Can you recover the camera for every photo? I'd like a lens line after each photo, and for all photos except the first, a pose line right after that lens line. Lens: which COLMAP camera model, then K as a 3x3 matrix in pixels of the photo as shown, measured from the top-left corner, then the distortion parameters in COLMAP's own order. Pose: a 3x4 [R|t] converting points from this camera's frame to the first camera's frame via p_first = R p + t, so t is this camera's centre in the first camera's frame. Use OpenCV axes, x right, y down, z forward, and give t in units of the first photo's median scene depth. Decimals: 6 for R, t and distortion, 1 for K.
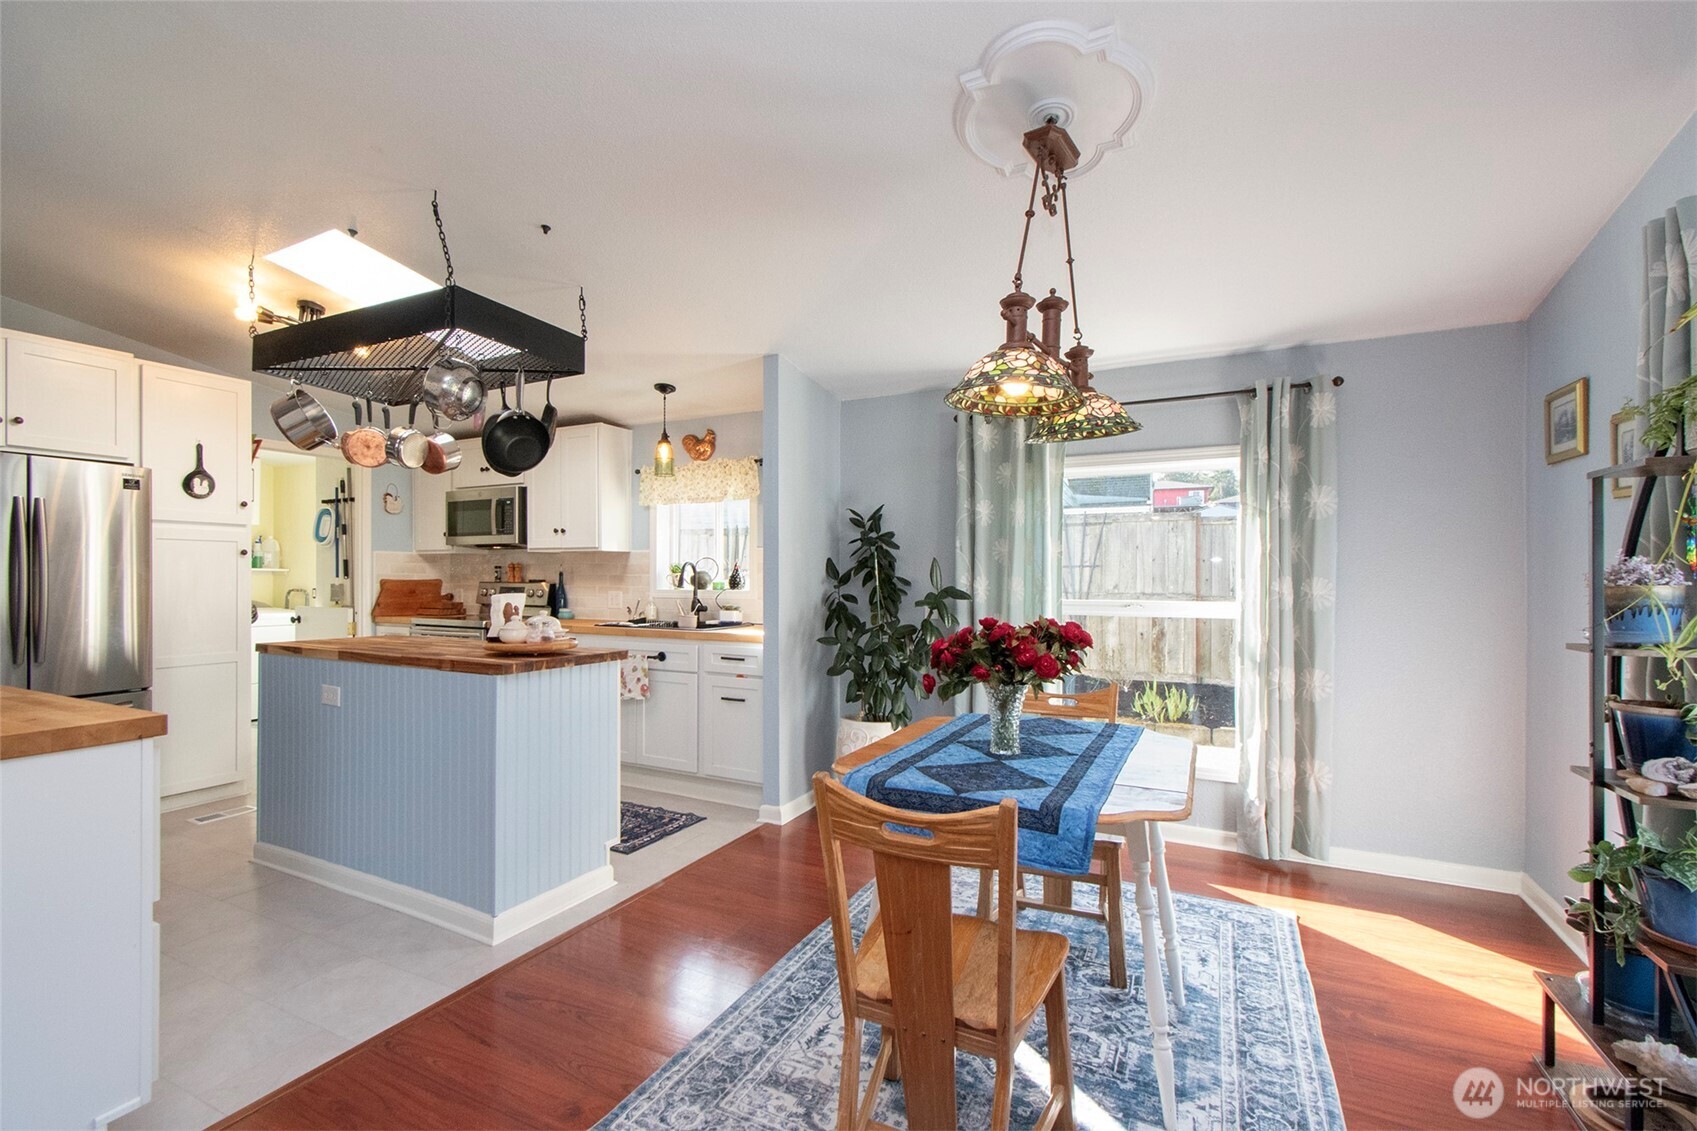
lens RADIAL K [[758.0, 0, 802.8], [0, 758.0, 580.0], [0, 0, 1]] dist [0.004669, -0.000797]
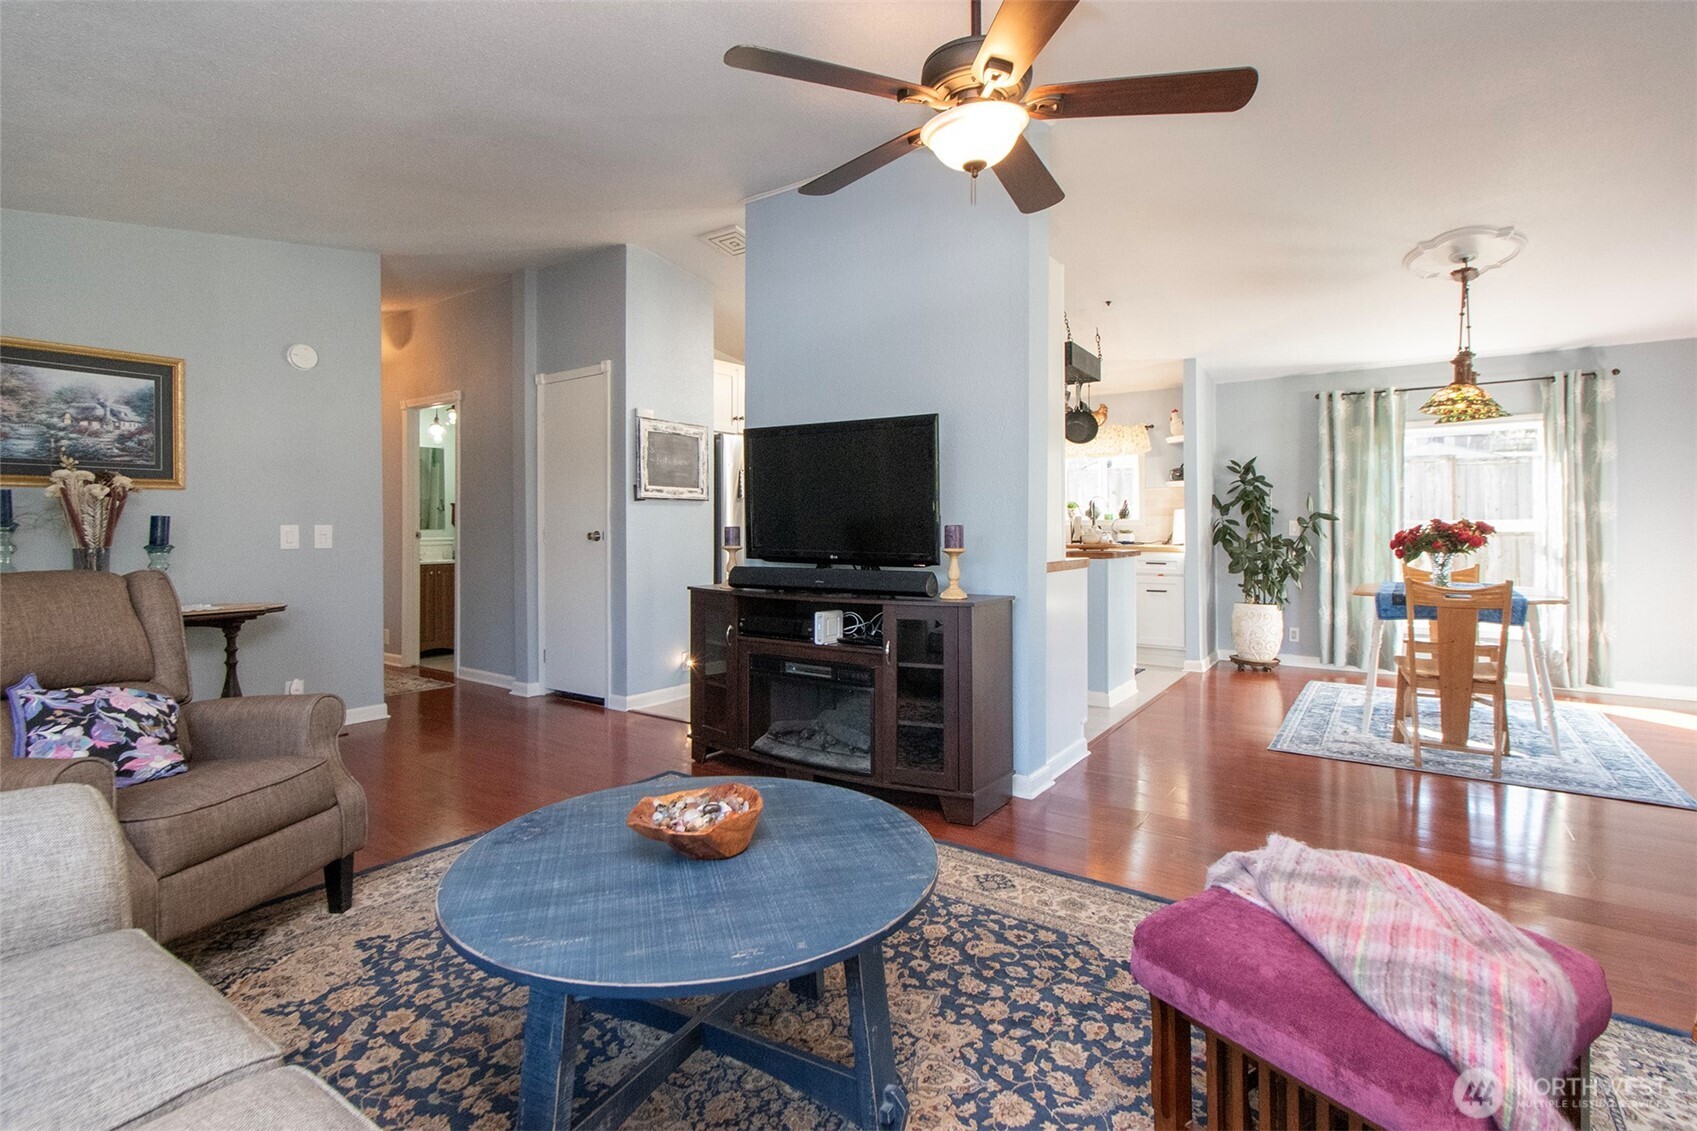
lens RADIAL K [[800.3, 0, 824.5], [0, 800.3, 520.5], [0, 0, 1]] dist [-0.004184, -0.002027]
pose [[0.991421, -0.009838, -0.130338, -0.537772], [0.008477, 0.999904, -0.010994, 0.032715], [0.130433, 0.009794, 0.991409, -0.635290]]
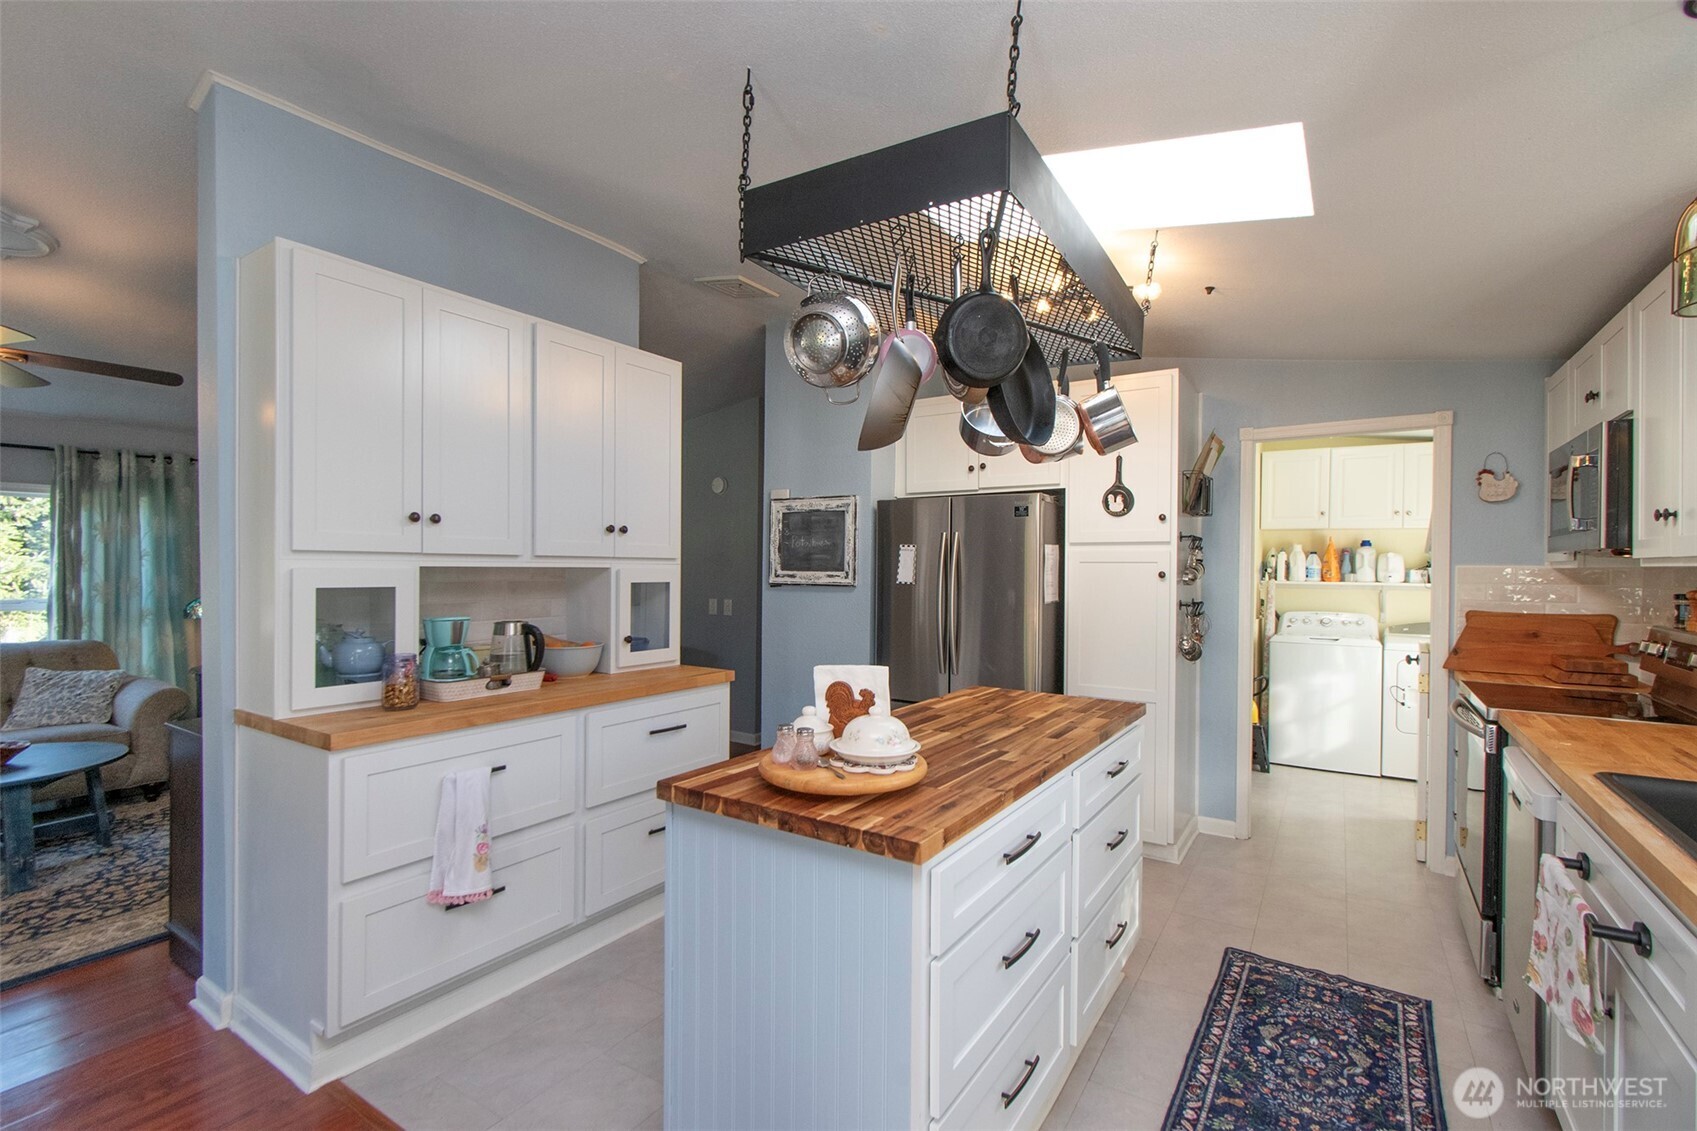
lens RADIAL K [[758.0, 0, 862.5], [0, 758.0, 564.0], [0, 0, 1]] dist [0.004669, -0.000797]
pose [[-0.065806, -0.008830, -0.997793, 0.136330], [-0.010446, 0.999912, -0.008160, -0.040783], [0.997778, 0.009886, -0.065892, 0.774035]]
